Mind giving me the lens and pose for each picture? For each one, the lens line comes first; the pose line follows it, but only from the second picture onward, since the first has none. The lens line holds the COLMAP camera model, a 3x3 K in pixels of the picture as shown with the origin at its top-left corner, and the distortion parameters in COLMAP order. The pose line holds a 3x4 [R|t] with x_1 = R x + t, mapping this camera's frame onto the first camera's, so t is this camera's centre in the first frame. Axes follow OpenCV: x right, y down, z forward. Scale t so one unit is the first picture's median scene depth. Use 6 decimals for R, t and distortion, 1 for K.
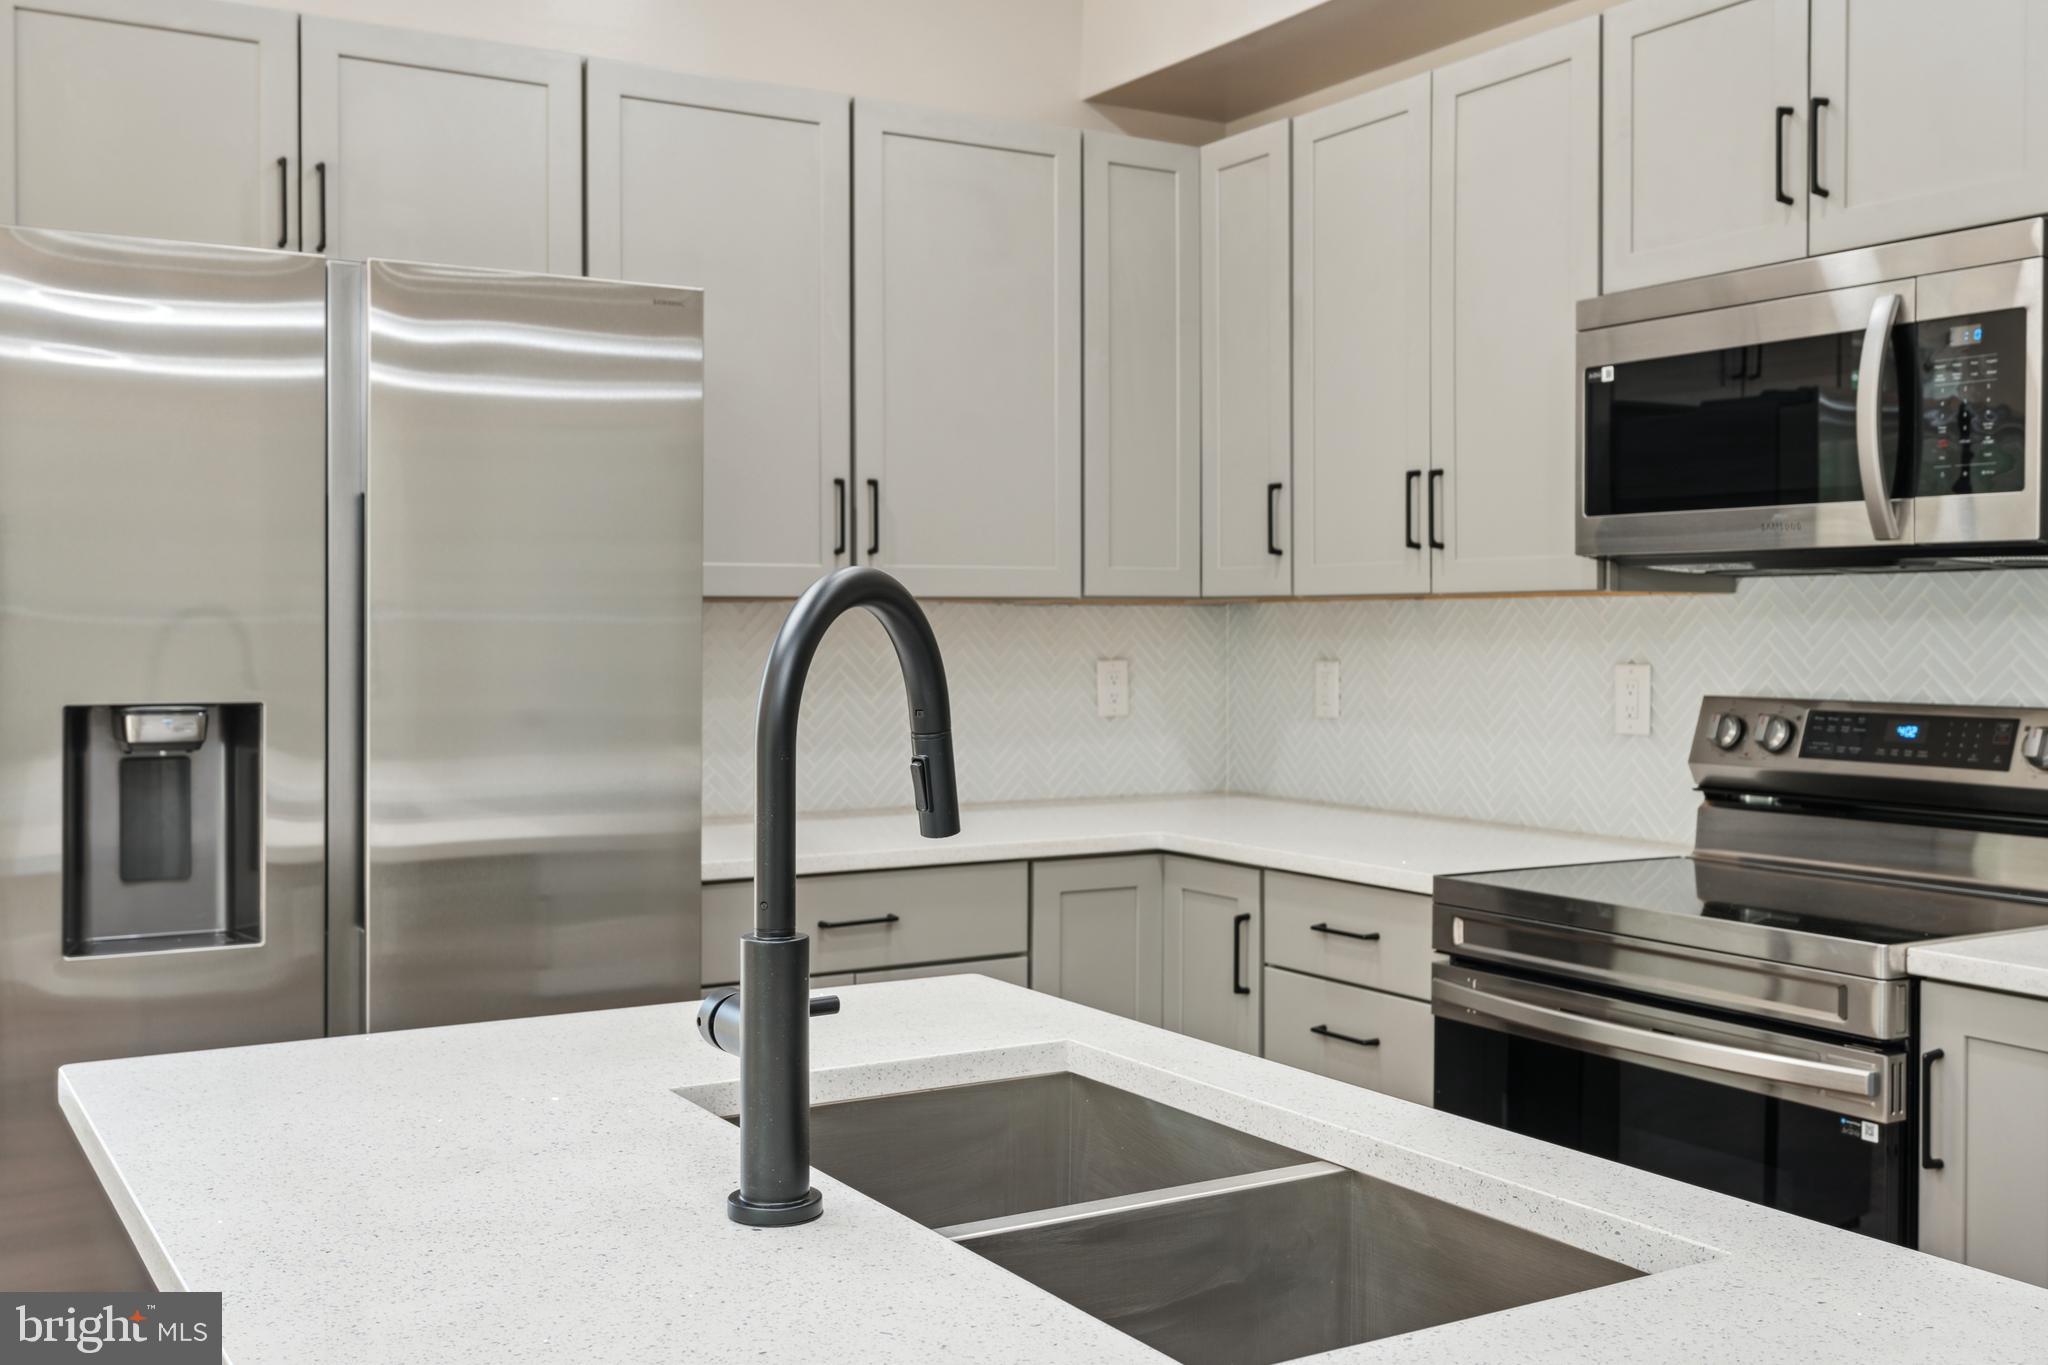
lens RADIAL K [[1999.3, 0, 1032.6], [0, 1999.3, 643.1], [0, 0, 1]] dist [0.015468, 0.000000]
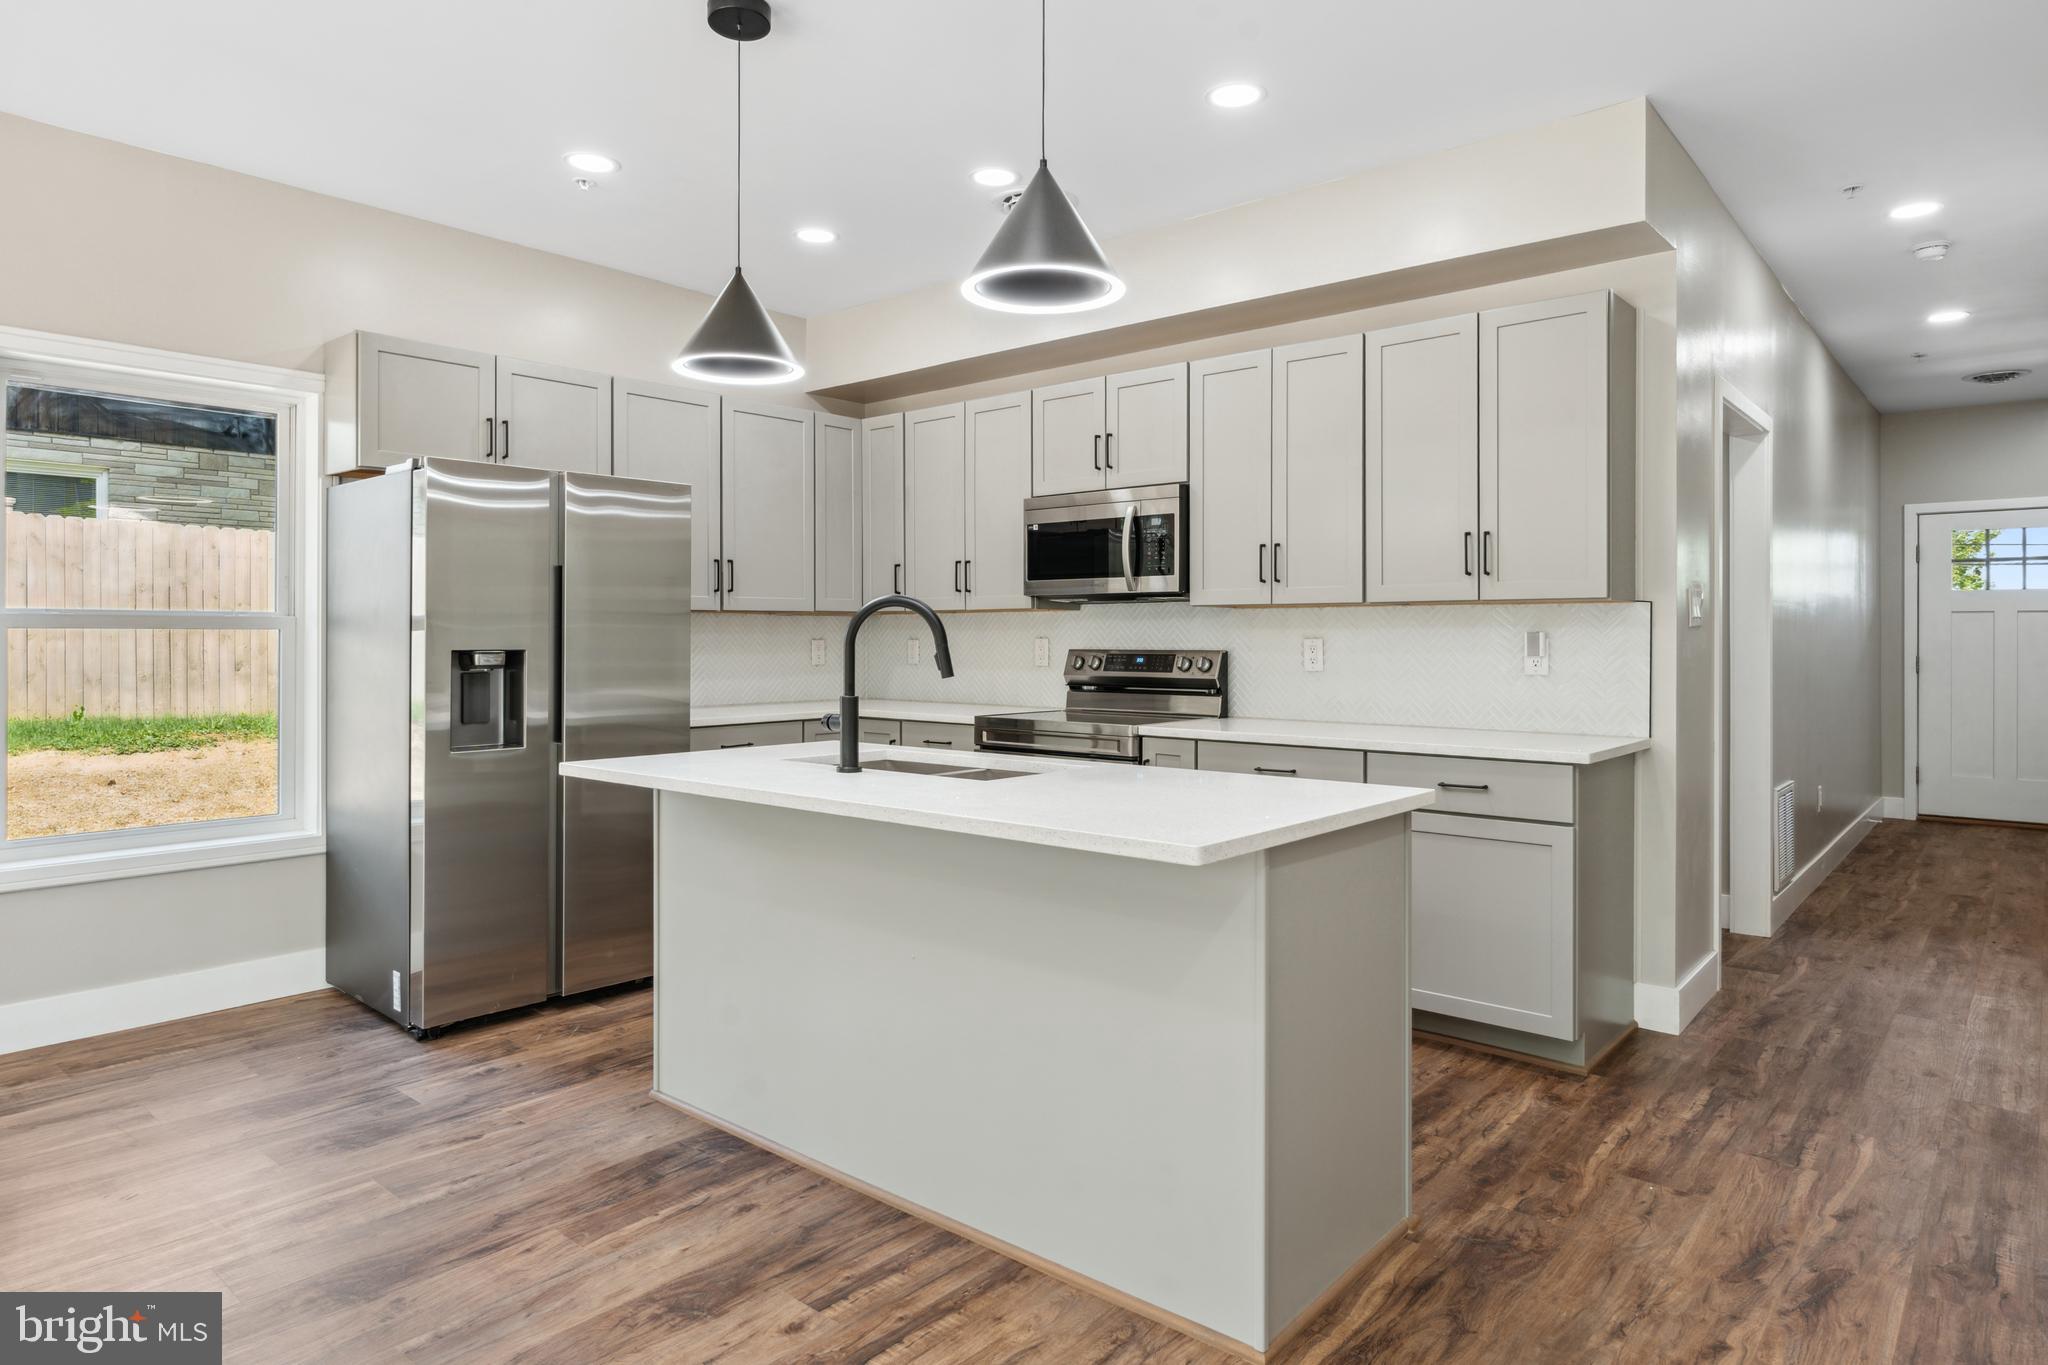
lens RADIAL K [[1192.6, 0, 1023.8], [0, 1192.6, 639.2], [0, 0, 1]] dist [0.017888, -0.001242]
pose [[0.953498, -0.002299, 0.301390, -0.201128], [0.004171, 0.999976, -0.005569, 0.022425], [-0.301370, 0.006567, 0.953485, -0.494021]]
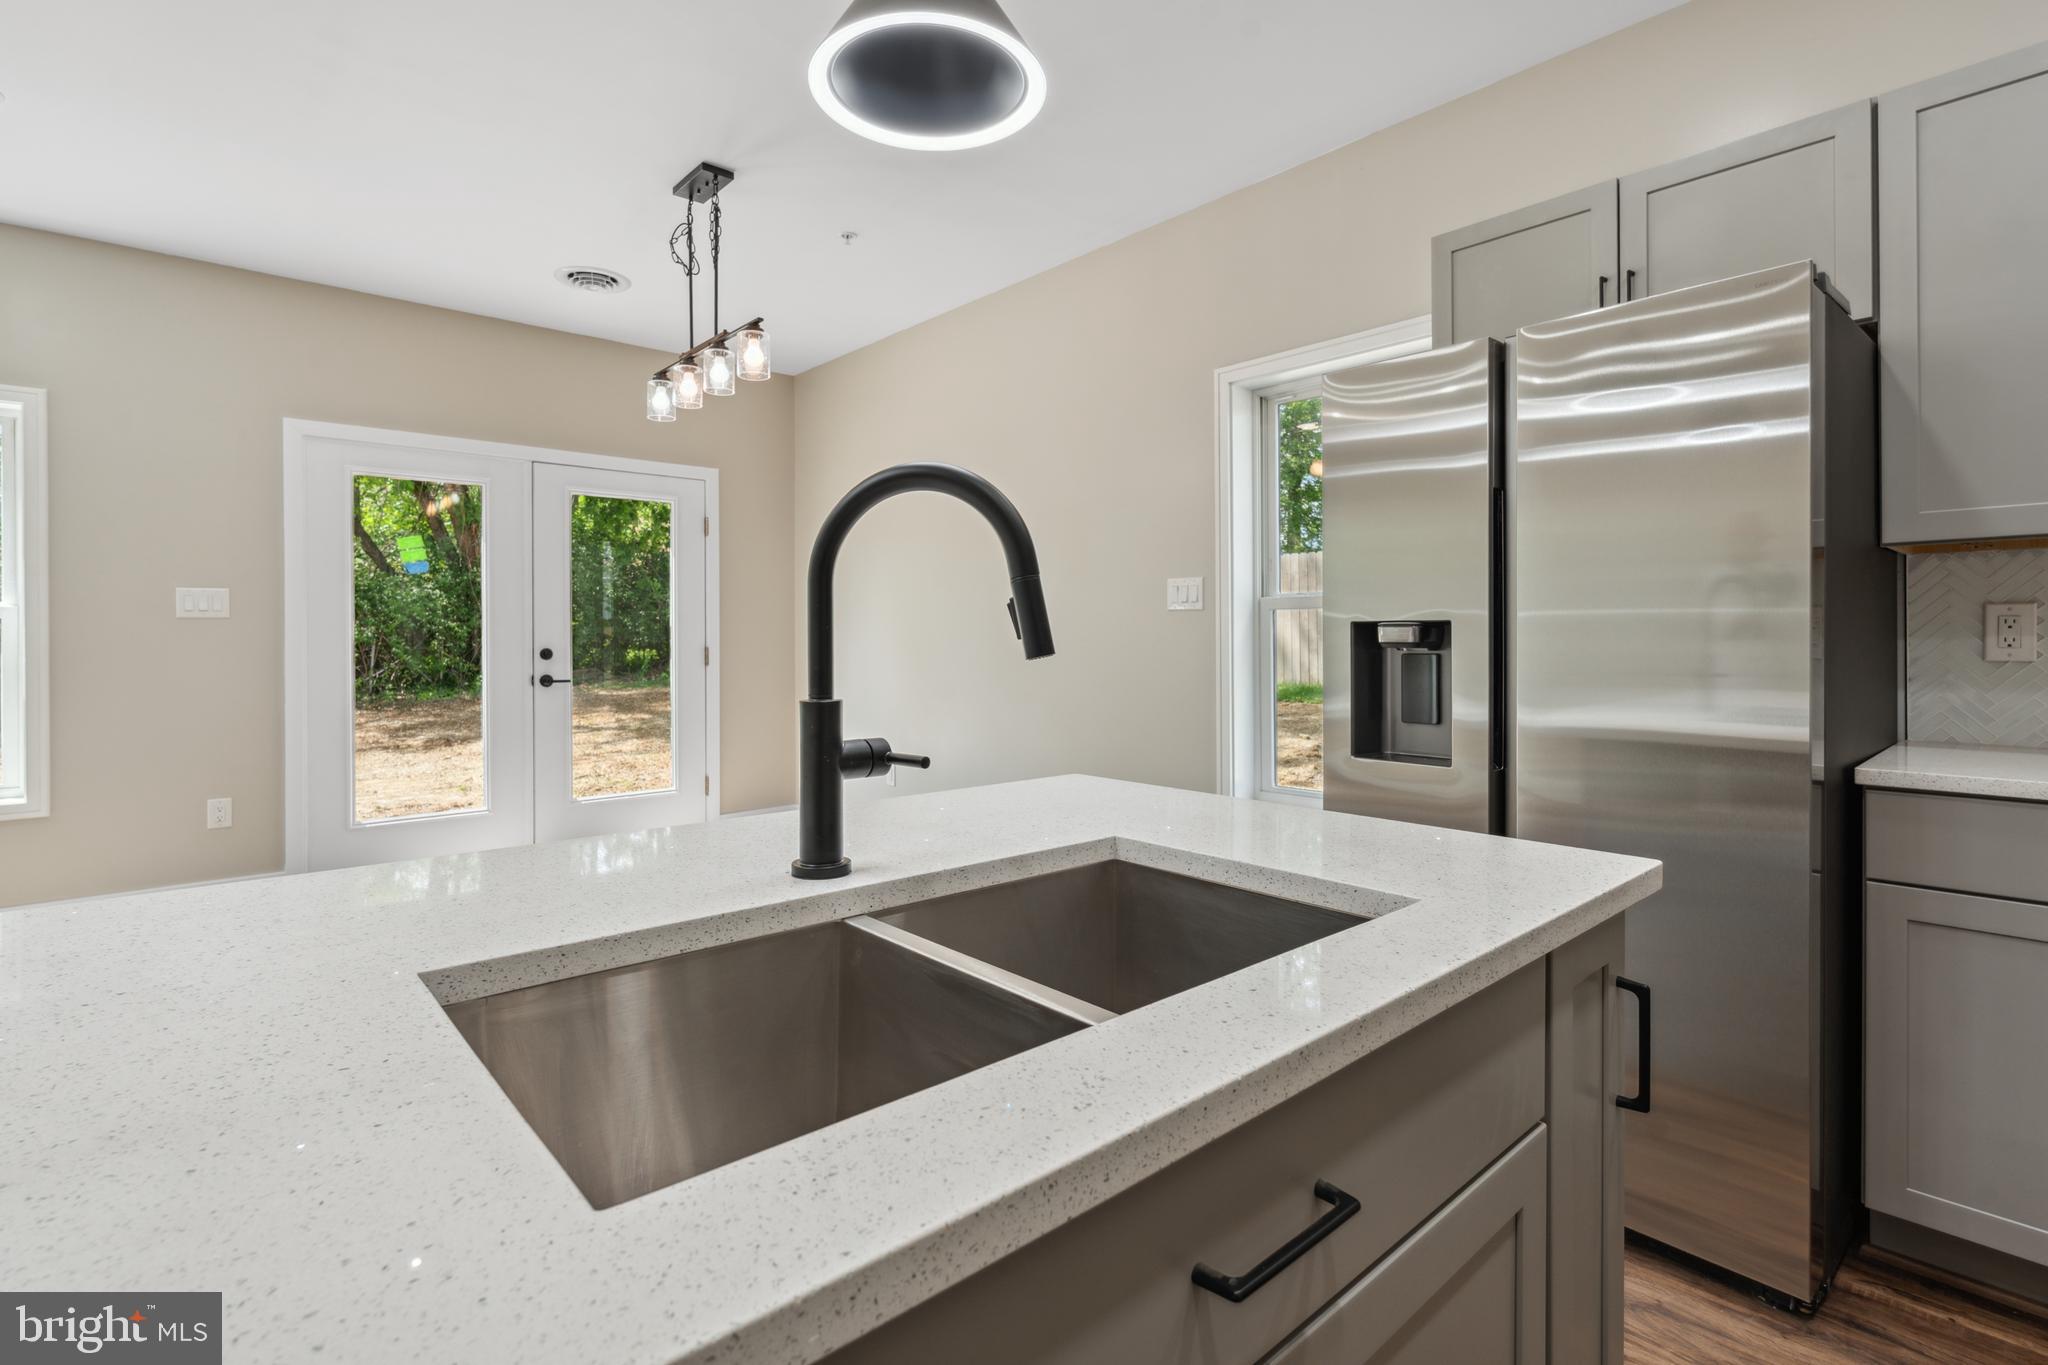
lens RADIAL K [[967.6, 0, 1020.0], [0, 967.6, 639.4], [0, 0, 1]] dist [-0.005602, 0.002190]
pose [[0.179283, -0.001138, -0.983797, 0.272055], [-0.006290, 0.999978, -0.002303, 0.040531], [0.983777, 0.006601, 0.179272, 0.424368]]
